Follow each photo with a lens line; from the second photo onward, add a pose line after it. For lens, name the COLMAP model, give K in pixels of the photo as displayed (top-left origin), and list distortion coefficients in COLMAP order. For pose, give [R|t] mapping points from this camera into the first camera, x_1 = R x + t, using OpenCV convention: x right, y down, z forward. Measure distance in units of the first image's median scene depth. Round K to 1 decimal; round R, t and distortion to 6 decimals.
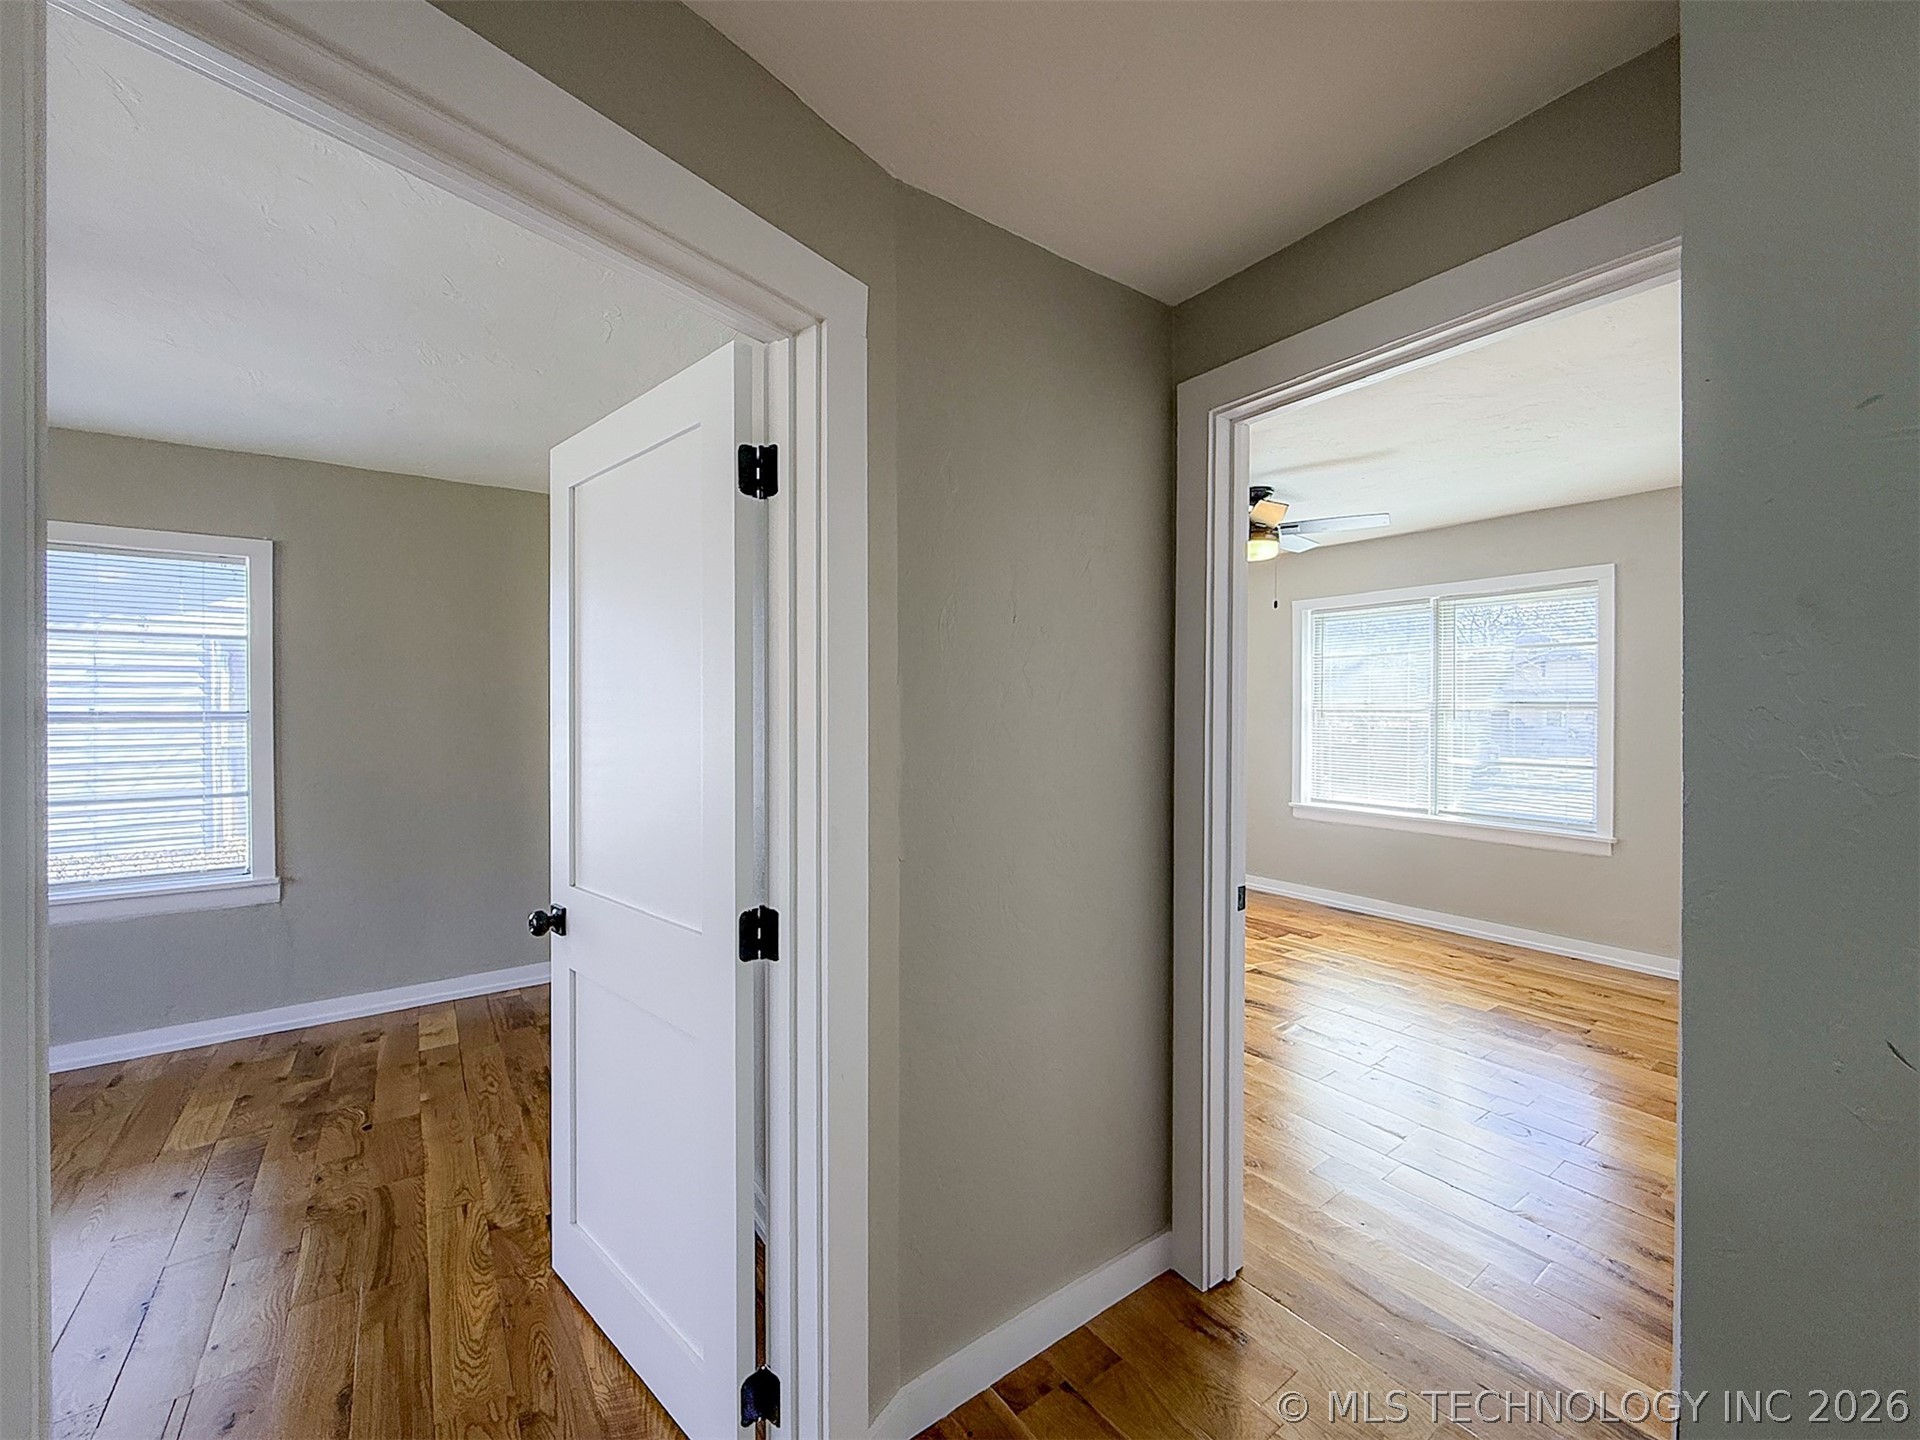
lens RADIAL K [[793.2, 0, 966.1], [0, 793.2, 710.1], [0, 0, 1]] dist [-0.000305, 0.001304]
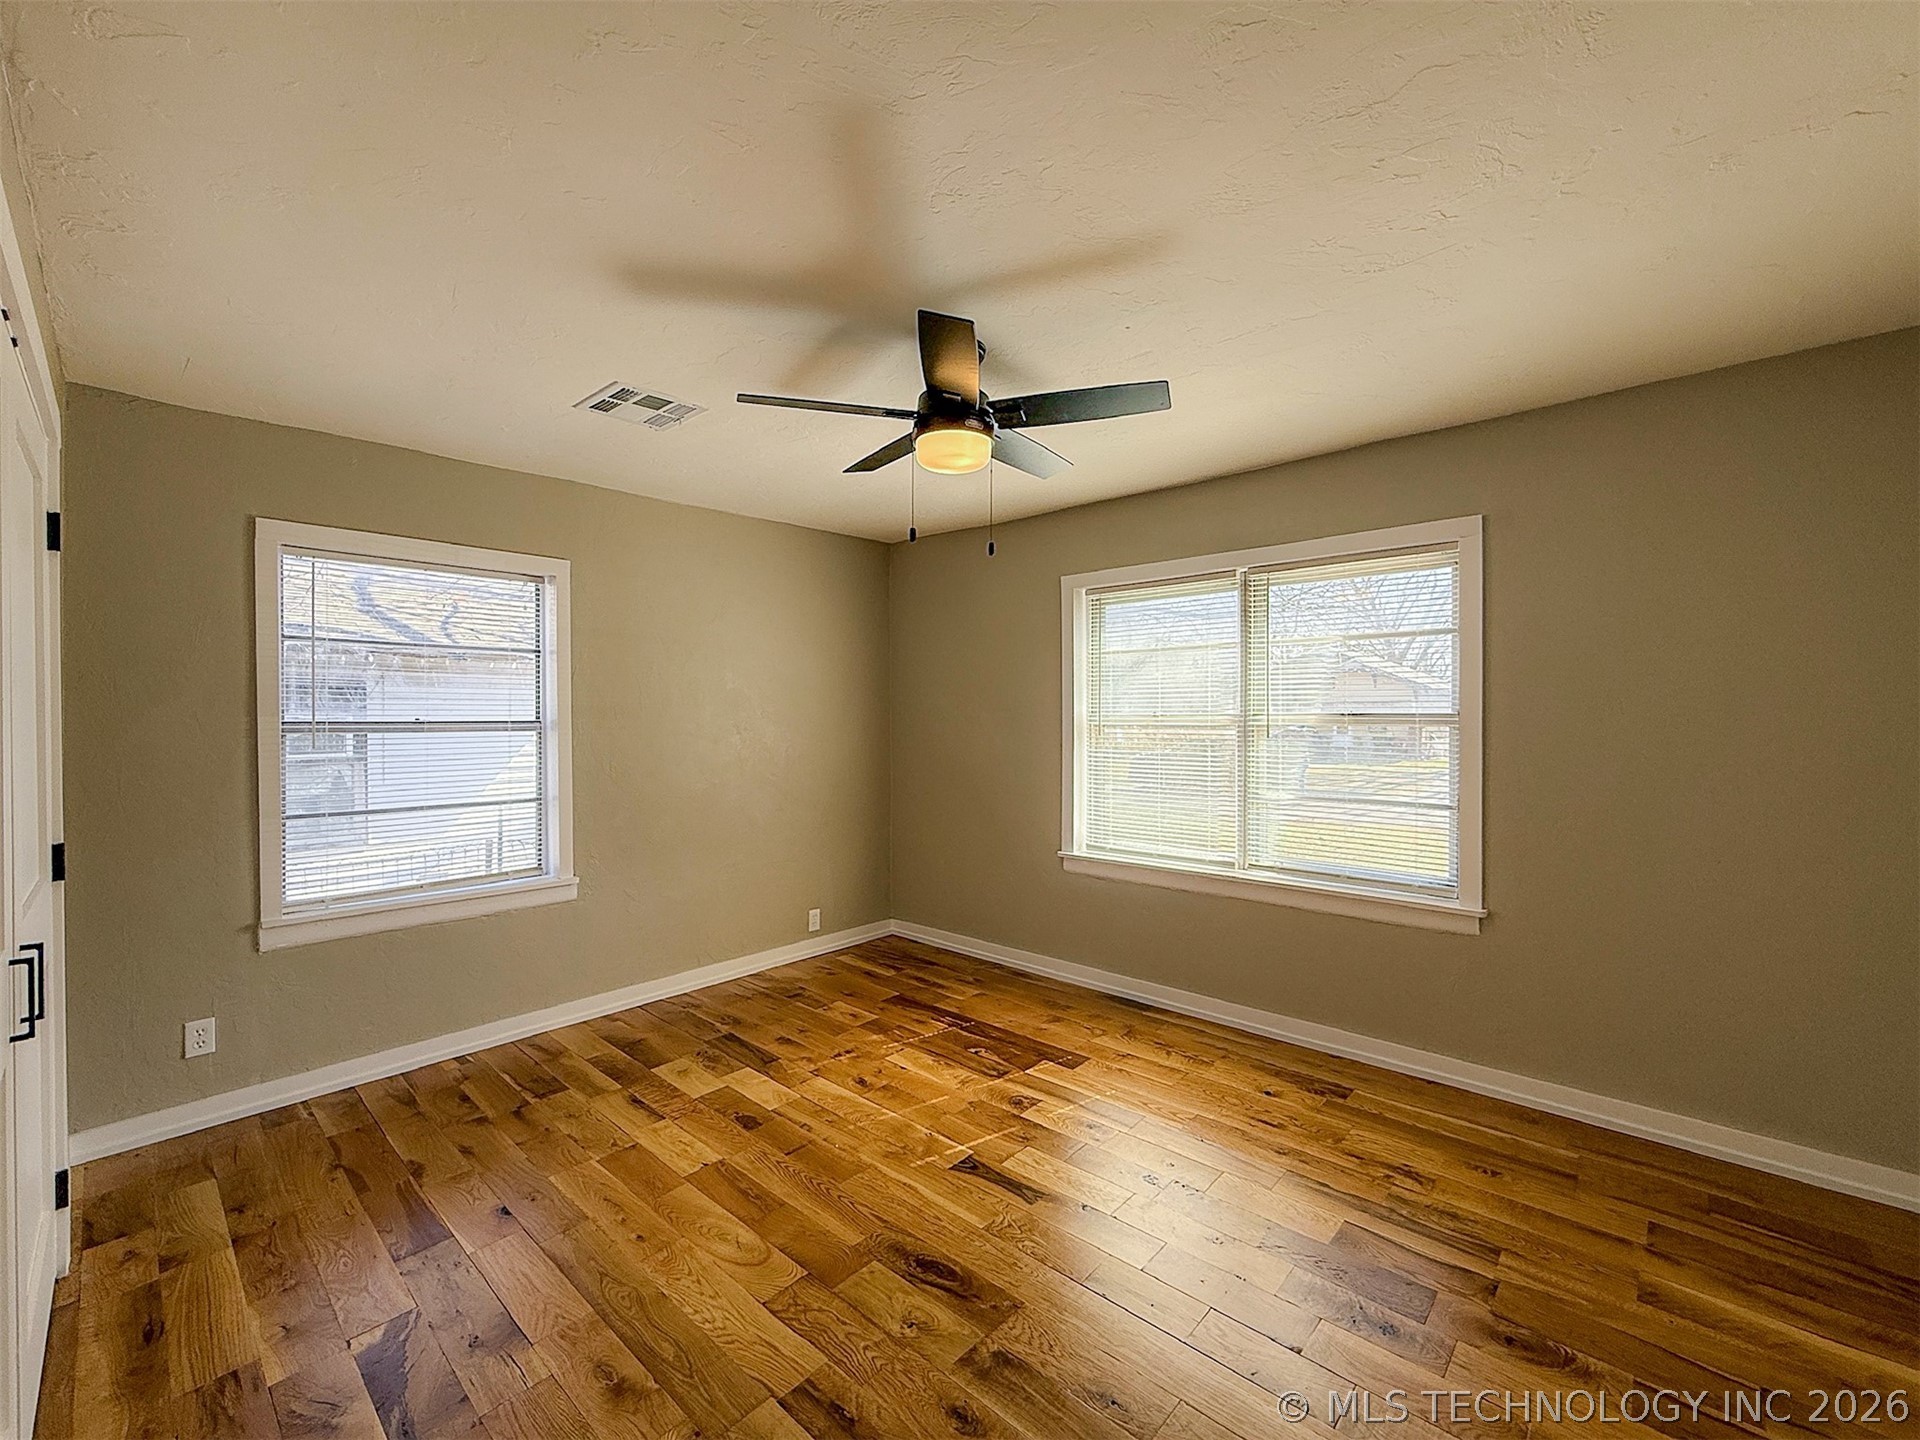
lens RADIAL K [[793.2, 0, 918.4], [0, 793.2, 715.6], [0, 0, 1]] dist [-0.000305, 0.001304]
pose [[0.989056, -0.001167, 0.147536, 0.208310], [0.002059, 0.999980, -0.005897, -0.005465], [-0.147526, 0.006137, 0.989039, 0.357183]]
